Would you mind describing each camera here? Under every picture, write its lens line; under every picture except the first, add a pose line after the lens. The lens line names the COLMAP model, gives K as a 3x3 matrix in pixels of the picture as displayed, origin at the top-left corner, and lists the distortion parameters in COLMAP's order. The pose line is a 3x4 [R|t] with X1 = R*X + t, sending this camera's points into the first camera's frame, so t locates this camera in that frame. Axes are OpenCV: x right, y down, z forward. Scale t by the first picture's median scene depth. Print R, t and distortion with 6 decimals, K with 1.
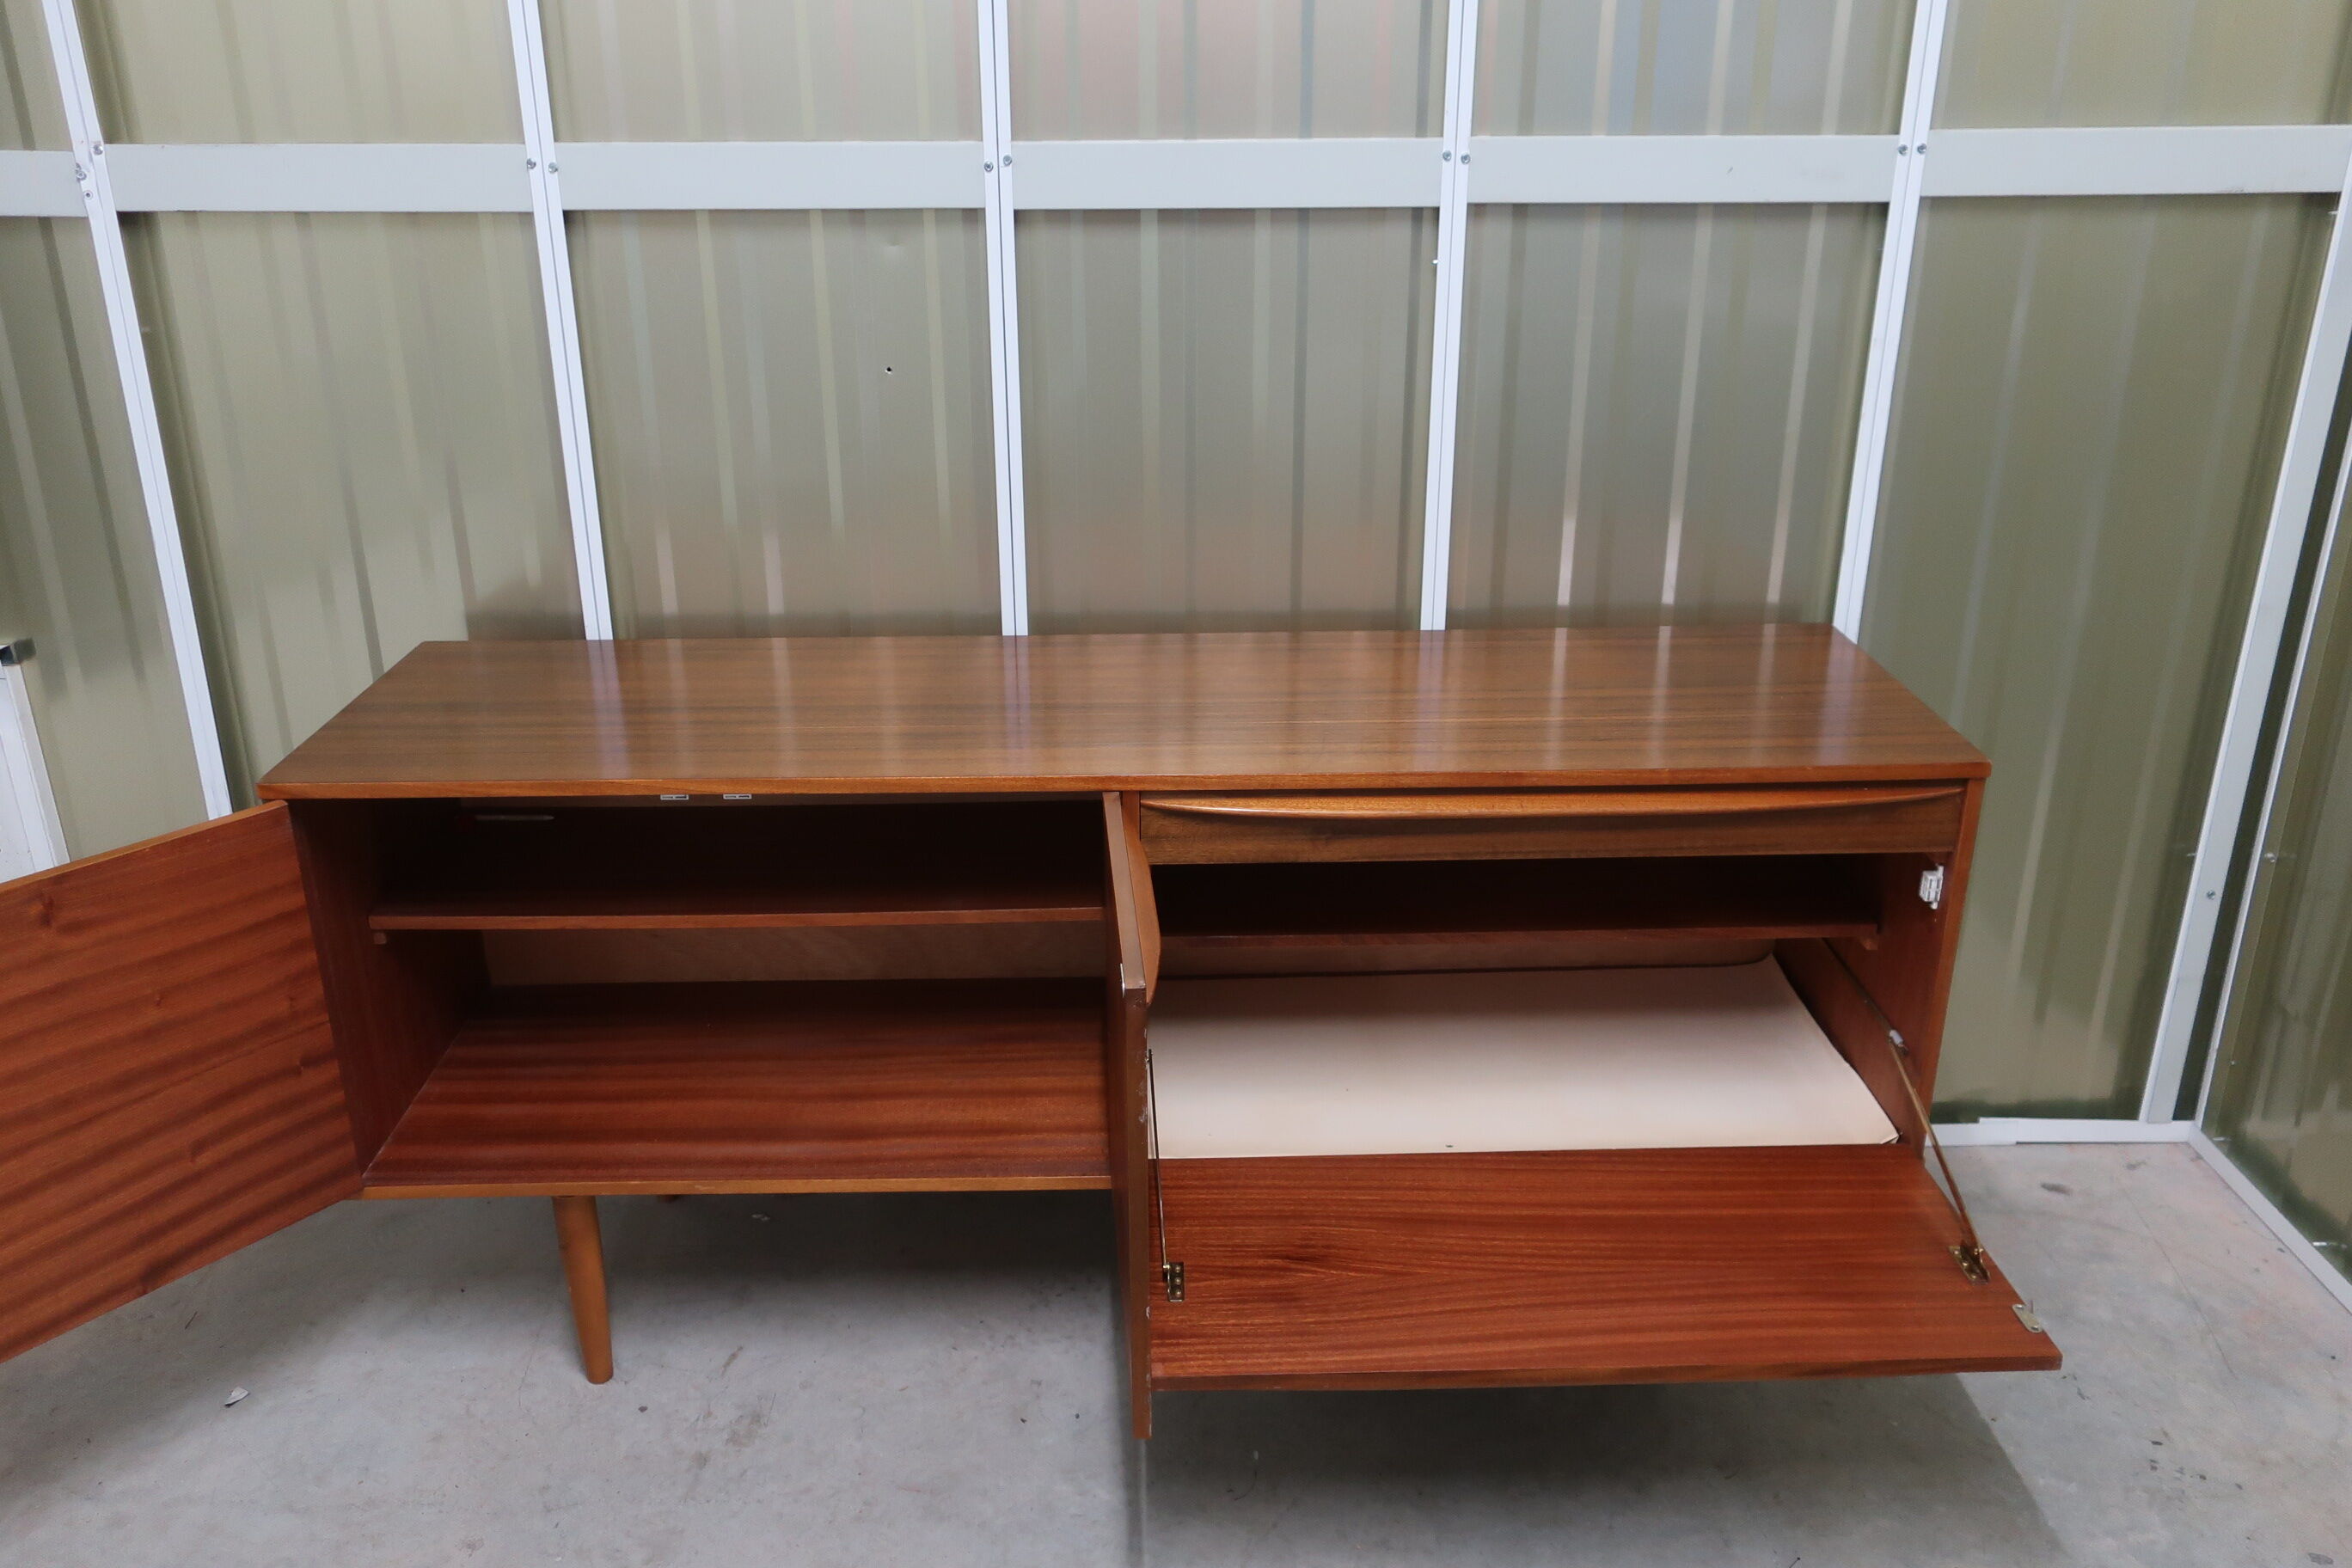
lens RADIAL K [[1847.5, 0, 1147.3], [0, 1847.5, 793.9], [0, 0, 1]] dist [-0.002236, -0.000460]
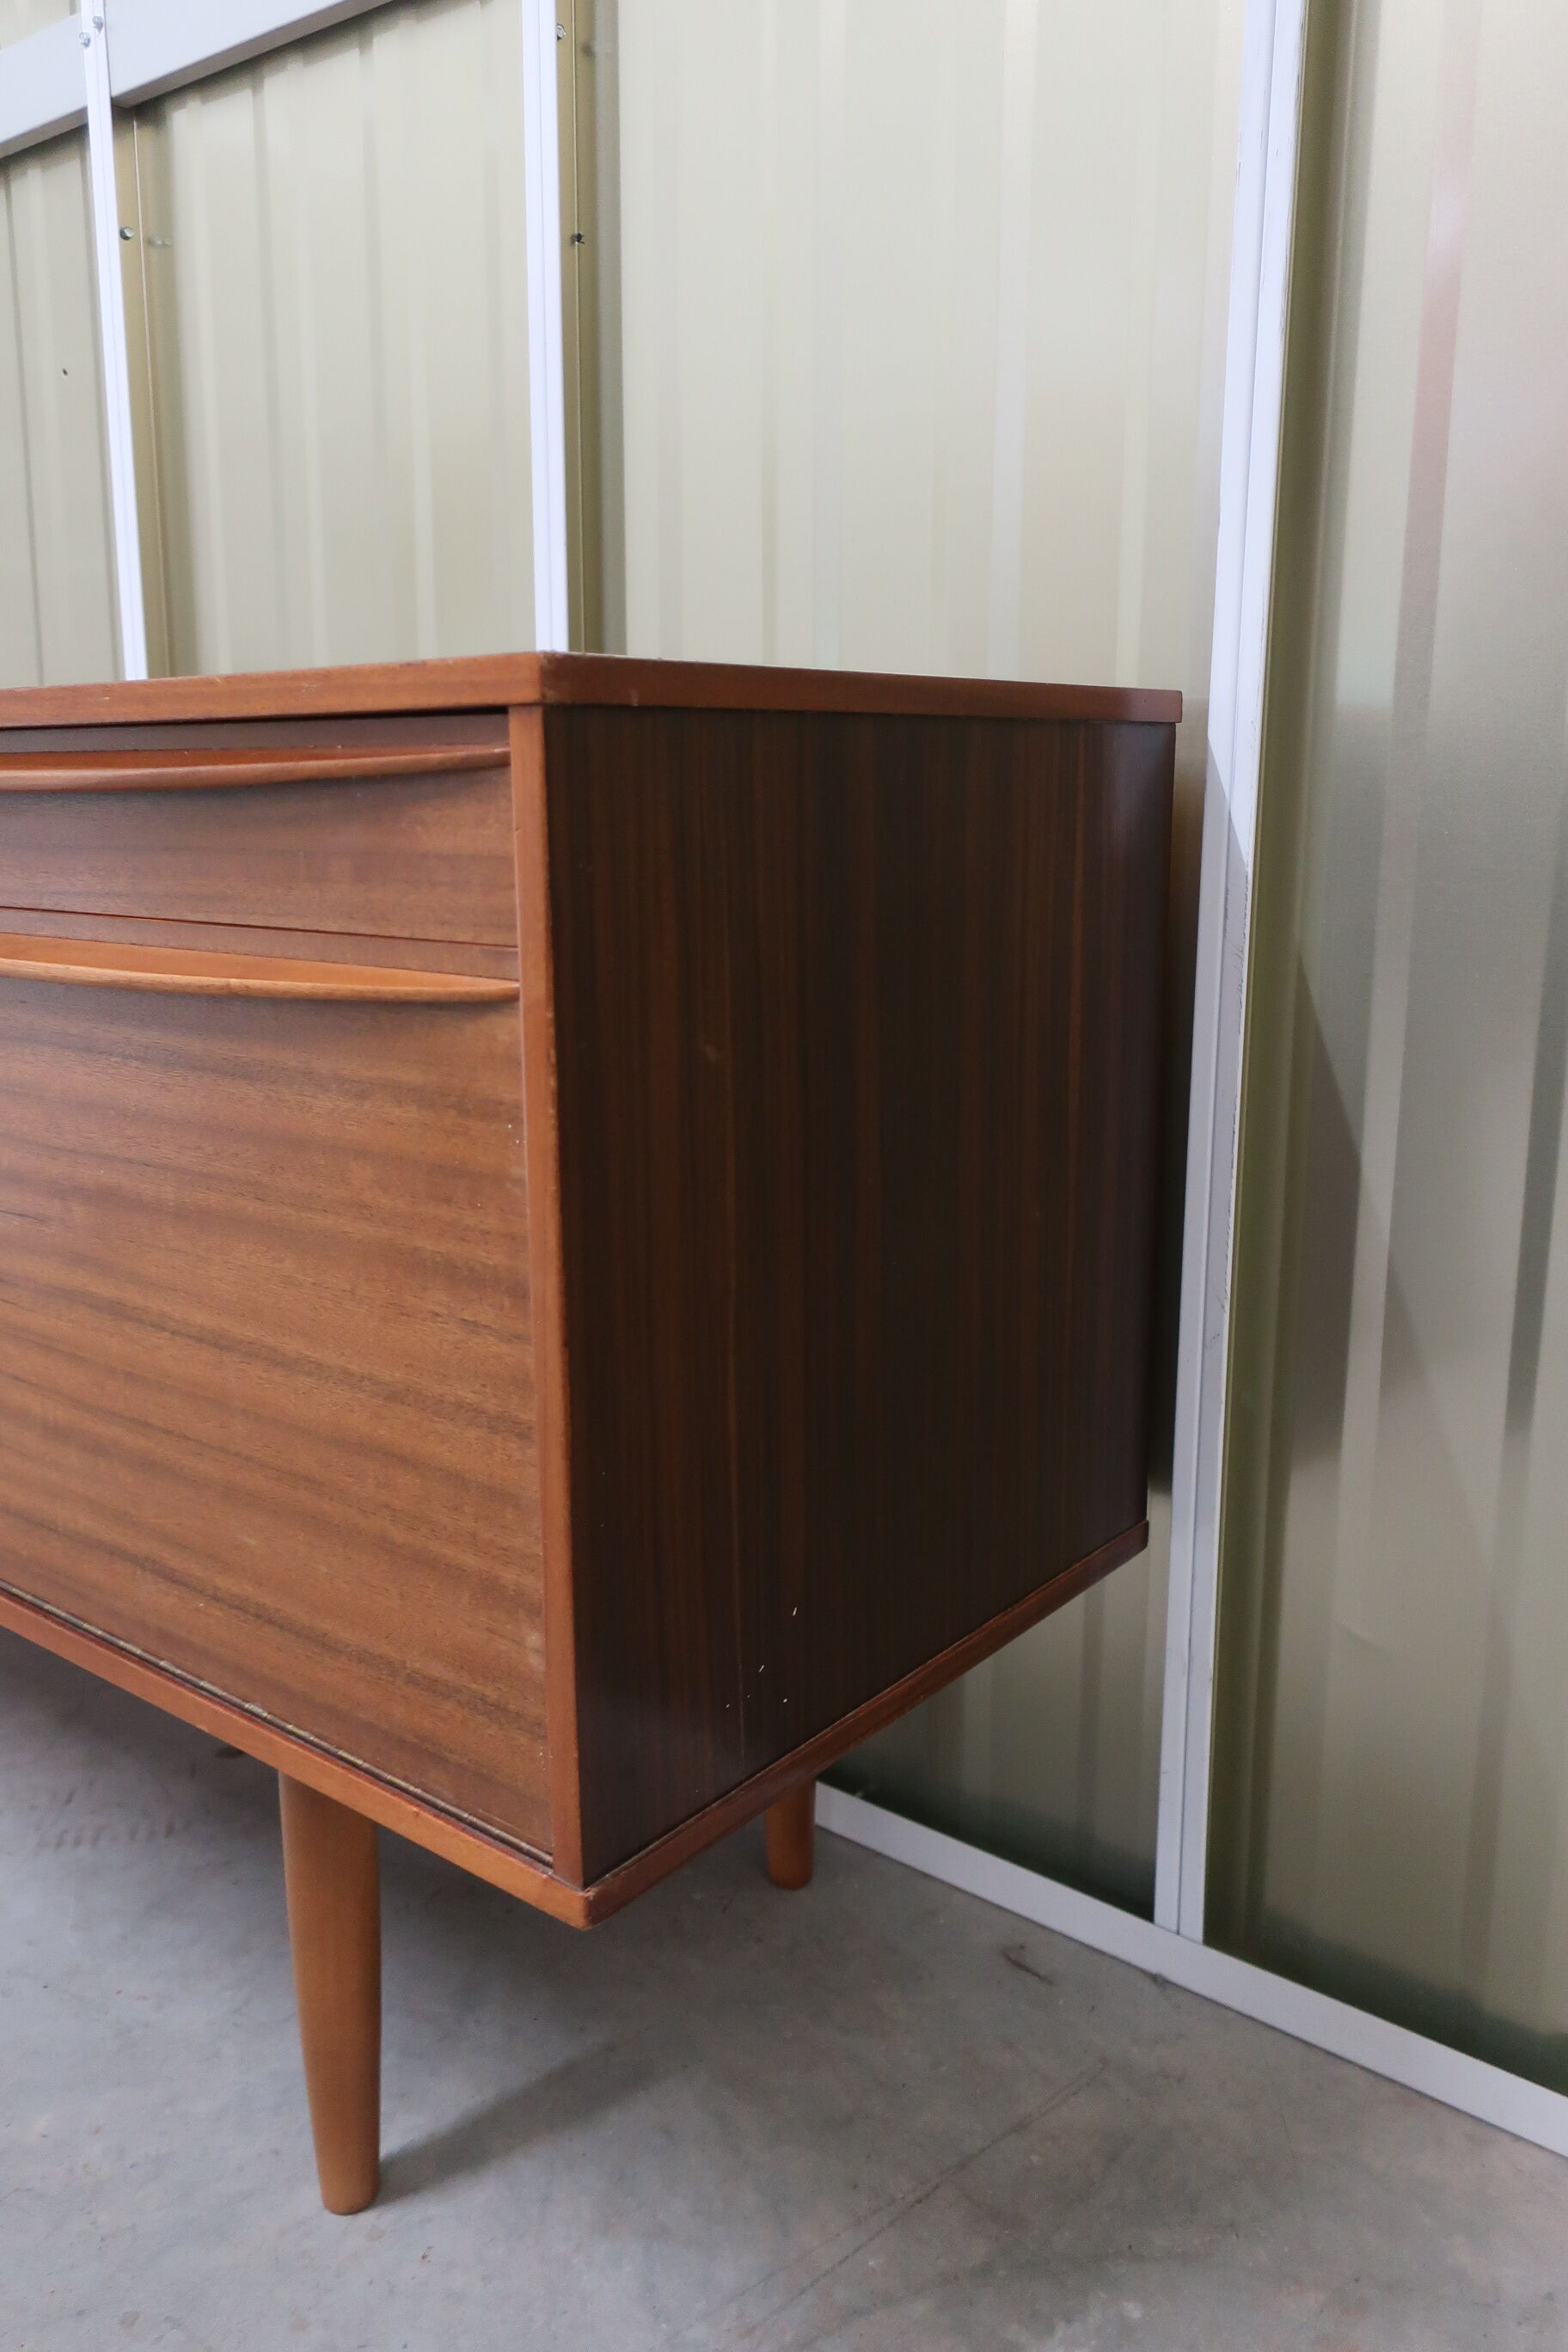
lens RADIAL K [[1847.5, 0, 760.1], [0, 1847.5, 1172.6], [0, 0, 1]] dist [-0.002236, -0.000460]
pose [[0.769702, 0.143460, -0.622076, 0.624330], [-0.247221, 0.965375, -0.083259, 0.081407], [0.588592, 0.217875, 0.778517, 0.685172]]
